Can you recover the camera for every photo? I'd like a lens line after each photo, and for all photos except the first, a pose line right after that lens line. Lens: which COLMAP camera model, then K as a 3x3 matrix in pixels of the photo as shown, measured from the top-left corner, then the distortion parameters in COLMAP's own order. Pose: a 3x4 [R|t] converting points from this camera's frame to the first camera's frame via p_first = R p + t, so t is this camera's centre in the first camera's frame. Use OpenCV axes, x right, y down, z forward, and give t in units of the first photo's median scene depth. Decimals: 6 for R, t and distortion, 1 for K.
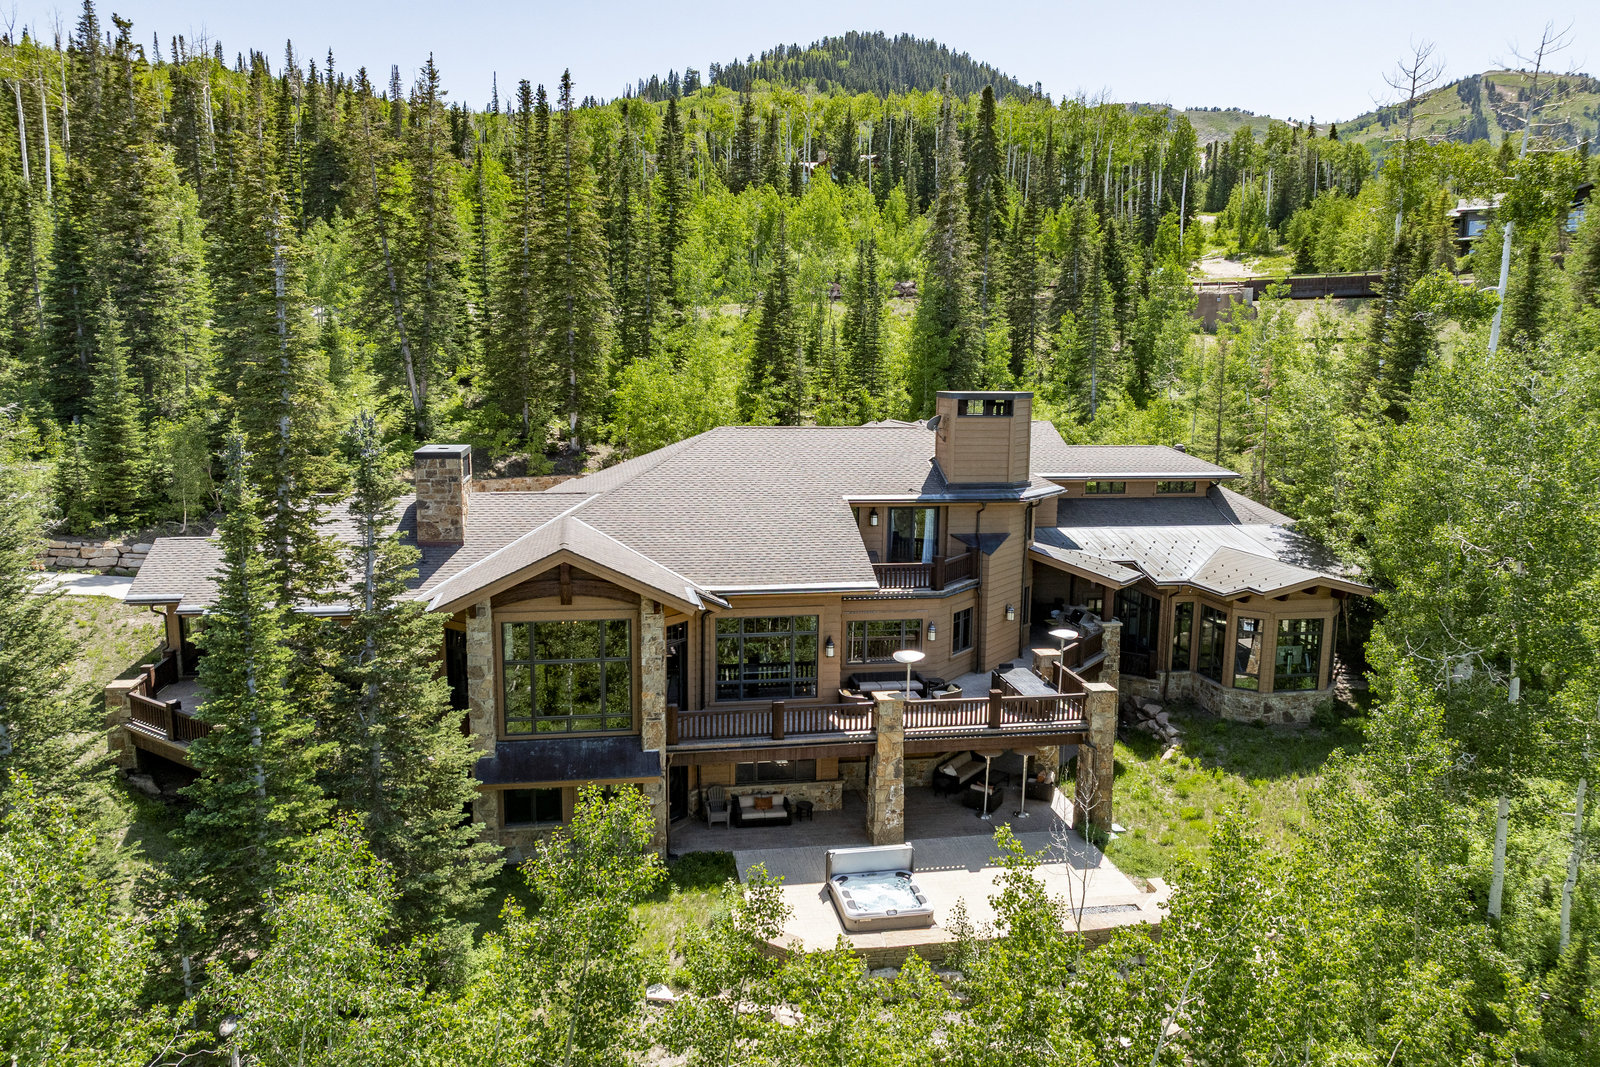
lens RADIAL K [[1123.3, 0, 800.0], [0, 1123.3, 533.5], [0, 0, 1]] dist [-0.032756, -0.001118]
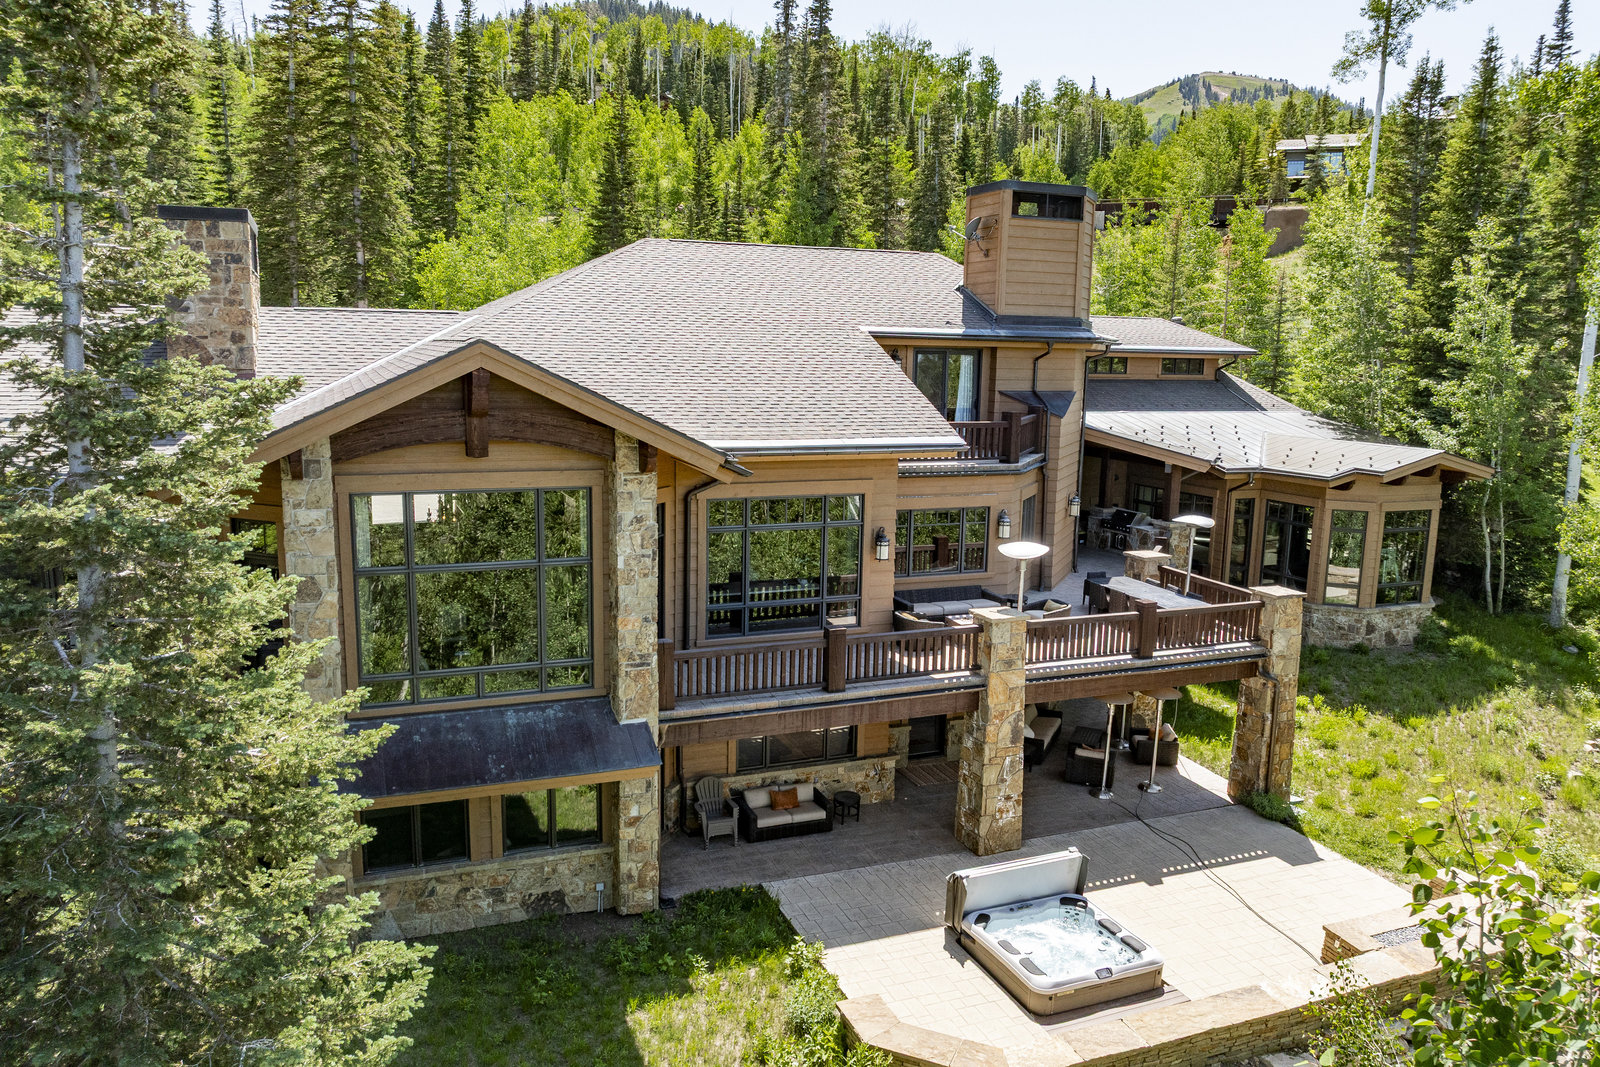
lens RADIAL K [[1146.7, 0, 800.0], [0, 1146.7, 533.5], [0, 0, 1]] dist [-0.040474, 0.000091]
pose [[0.979154, -0.025017, 0.201571, -0.150631], [0.020998, 0.999536, 0.022052, 0.081370], [-0.202029, -0.017360, 0.979226, 0.388538]]
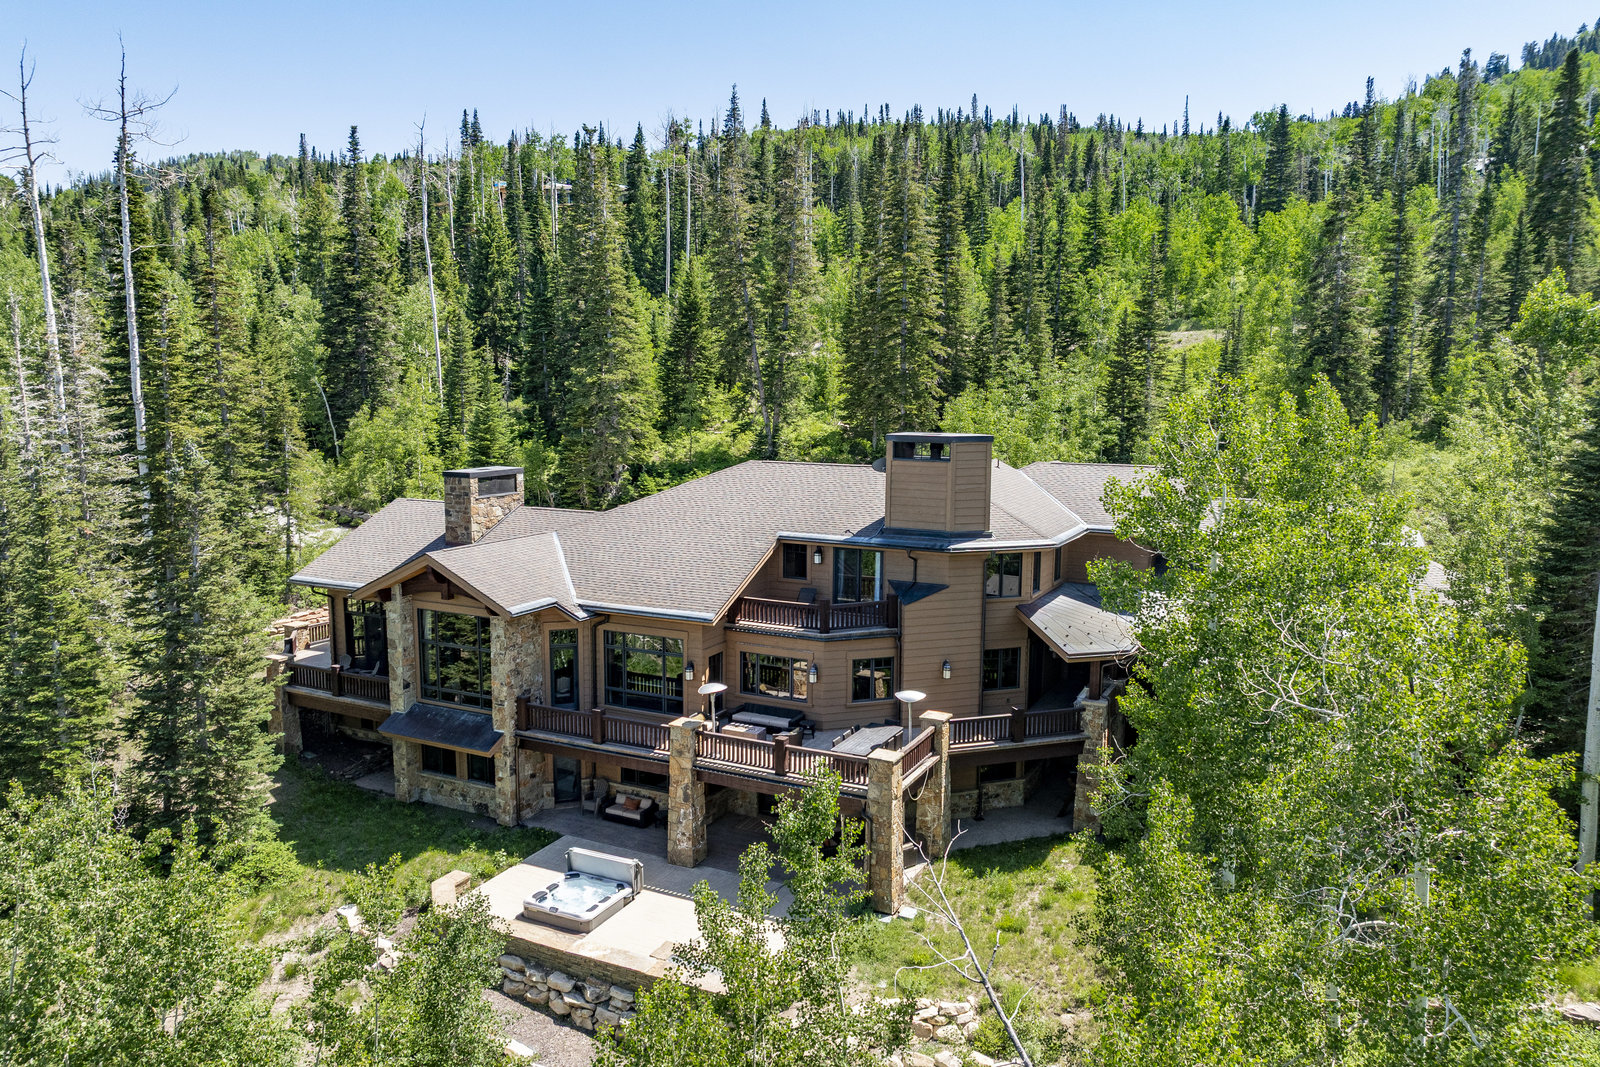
lens RADIAL K [[1127.0, 0, 839.7], [0, 1127.0, 533.5], [0, 0, 1]] dist [-0.010910, -0.002313]
pose [[0.816147, 0.077063, -0.572683, 0.756347], [-0.089600, 0.995958, 0.006329, -0.048602], [0.570855, 0.046148, 0.819753, 0.204605]]
